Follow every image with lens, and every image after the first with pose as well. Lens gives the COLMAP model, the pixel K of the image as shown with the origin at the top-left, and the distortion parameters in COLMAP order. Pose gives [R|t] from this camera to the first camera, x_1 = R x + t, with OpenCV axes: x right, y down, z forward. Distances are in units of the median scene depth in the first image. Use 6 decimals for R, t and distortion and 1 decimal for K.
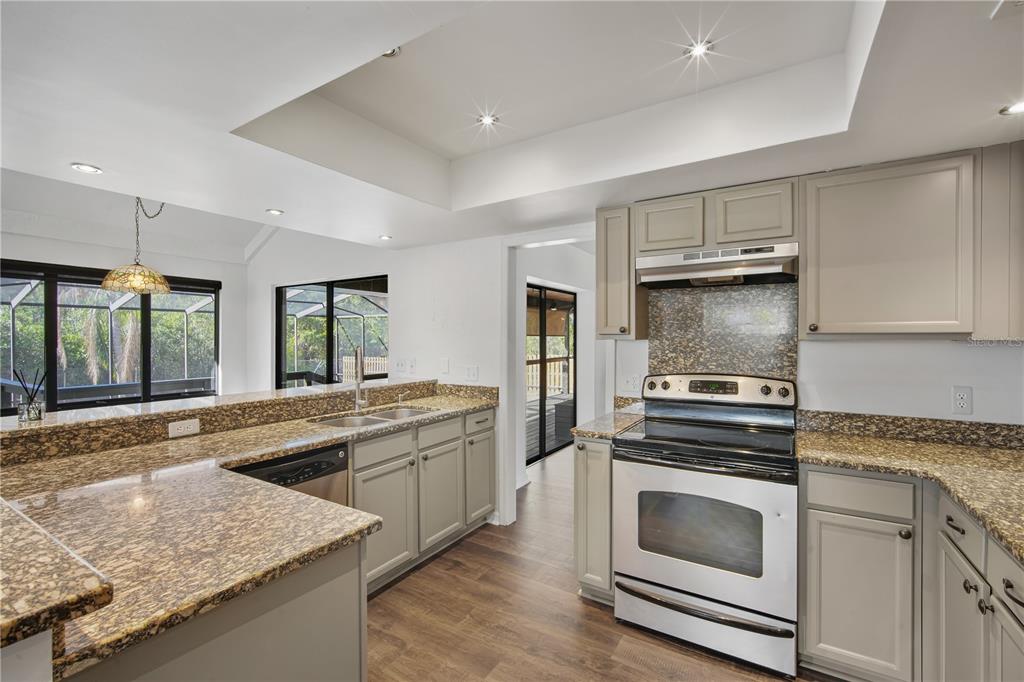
lens RADIAL K [[448.0, 0, 509.4], [0, 448.0, 336.9], [0, 0, 1]] dist [-0.004355, 0.000013]
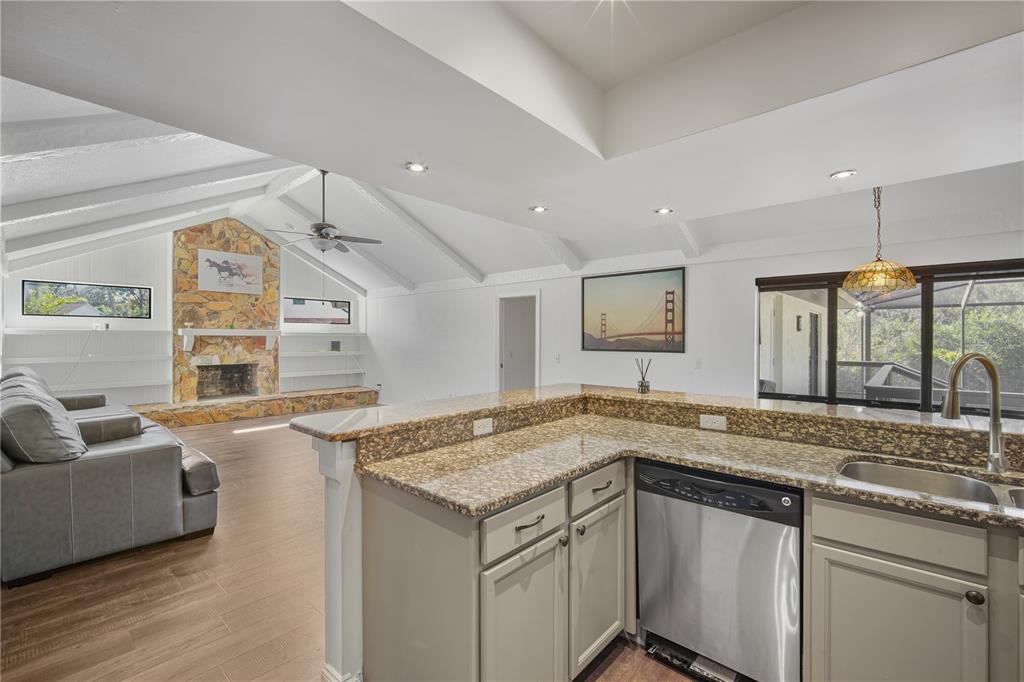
lens RADIAL K [[448.0, 0, 509.4], [0, 448.0, 336.9], [0, 0, 1]] dist [-0.004355, 0.000013]
pose [[-0.182711, -0.003238, -0.983161, 0.428514], [0.001355, 0.999993, -0.003546, 0.002667], [0.983166, -0.001980, -0.182706, 0.738785]]
